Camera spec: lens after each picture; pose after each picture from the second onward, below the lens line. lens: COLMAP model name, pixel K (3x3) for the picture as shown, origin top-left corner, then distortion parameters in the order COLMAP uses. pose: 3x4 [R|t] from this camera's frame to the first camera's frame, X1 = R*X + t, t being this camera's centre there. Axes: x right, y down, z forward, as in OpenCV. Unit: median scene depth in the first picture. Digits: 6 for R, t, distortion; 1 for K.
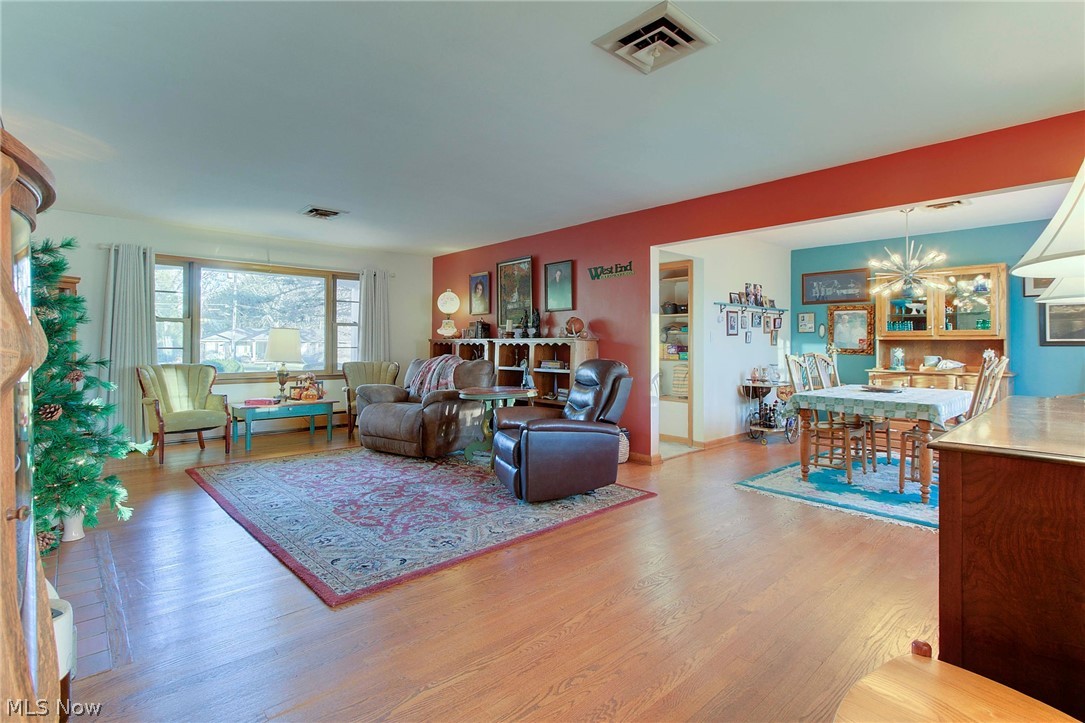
lens RADIAL K [[517.0, 0, 548.1], [0, 517.0, 342.7], [0, 0, 1]] dist [0.000520, 0.000441]
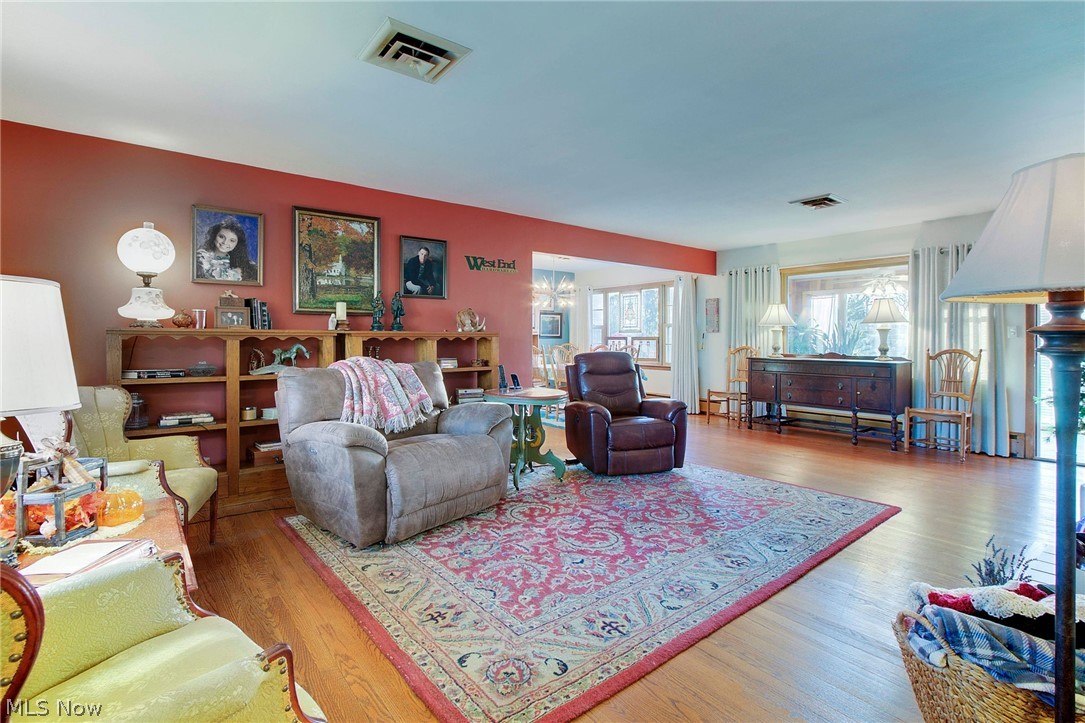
lens RADIAL K [[517.0, 0, 548.1], [0, 517.0, 342.7], [0, 0, 1]] dist [0.000520, 0.000441]
pose [[0.073983, -0.010288, 0.997206, -0.838569], [-0.002154, 0.999943, 0.010476, -0.000113], [-0.997257, -0.002923, 0.073957, 0.801596]]
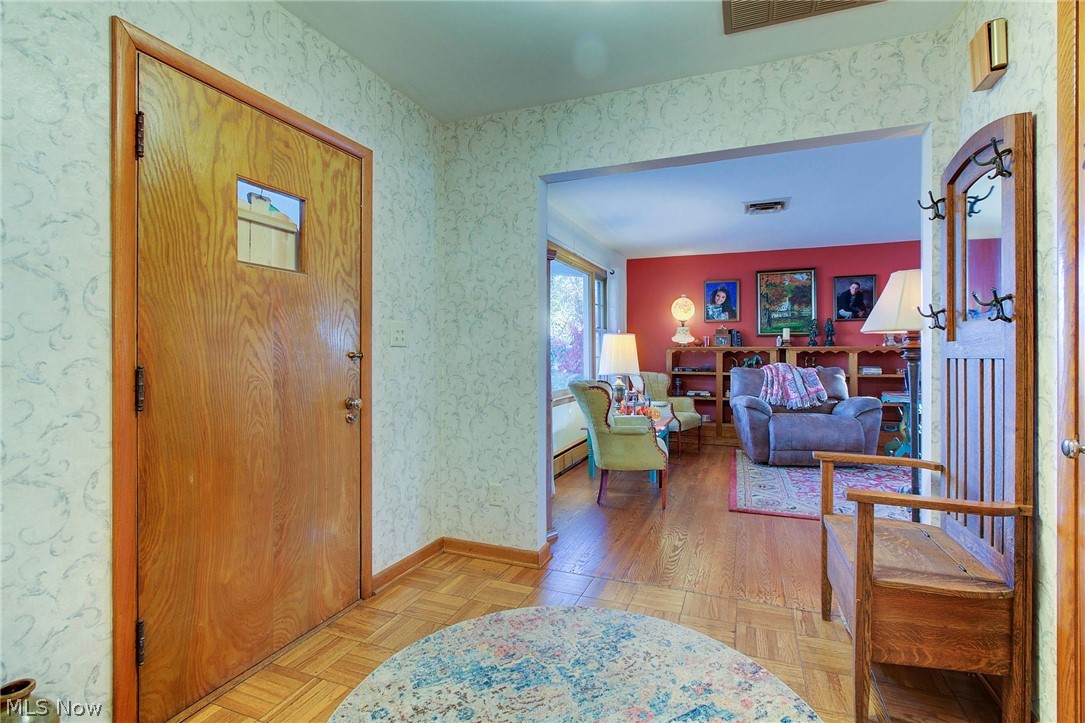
lens RADIAL K [[517.0, 0, 548.1], [0, 517.0, 342.7], [0, 0, 1]] dist [0.000520, 0.000441]
pose [[0.895618, 0.003083, 0.444813, -1.109865], [0.004399, 0.999866, -0.015786, -0.001913], [-0.444802, 0.016095, 0.895484, 0.345968]]
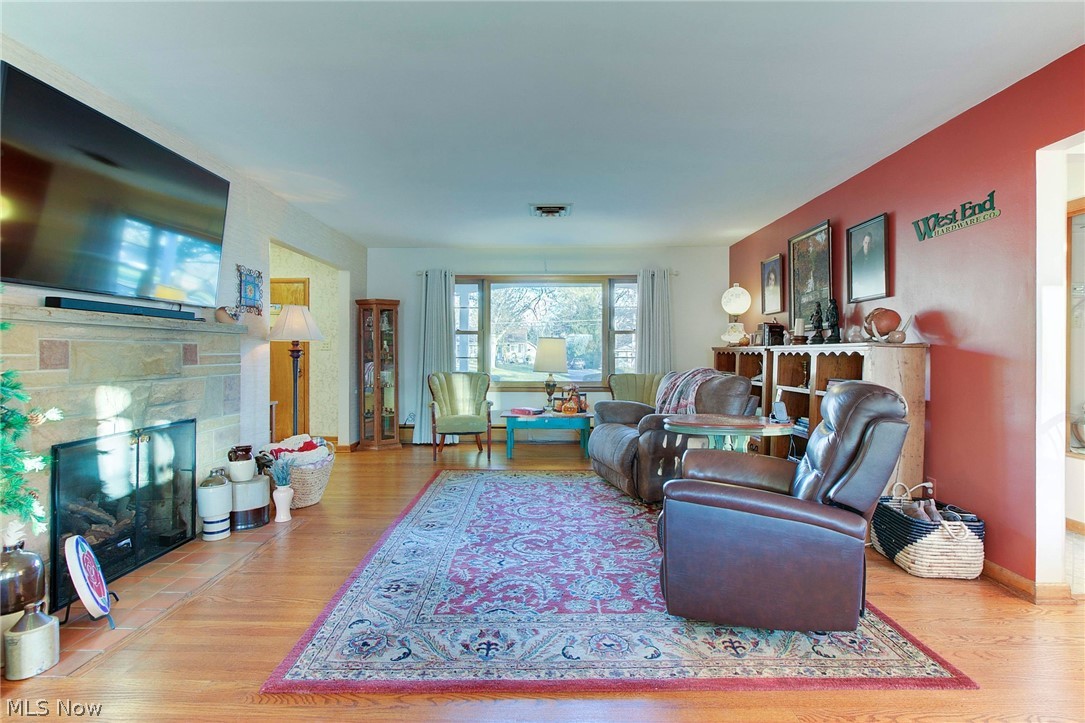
lens RADIAL K [[520.9, 0, 542.9], [0, 520.9, 356.2], [0, 0, 1]] dist [-0.002799, -0.000069]
pose [[0.731714, 0.001462, -0.681610, 0.174297], [0.003504, 0.999976, 0.005906, 0.001211], [0.681603, -0.006710, 0.731692, 0.298012]]
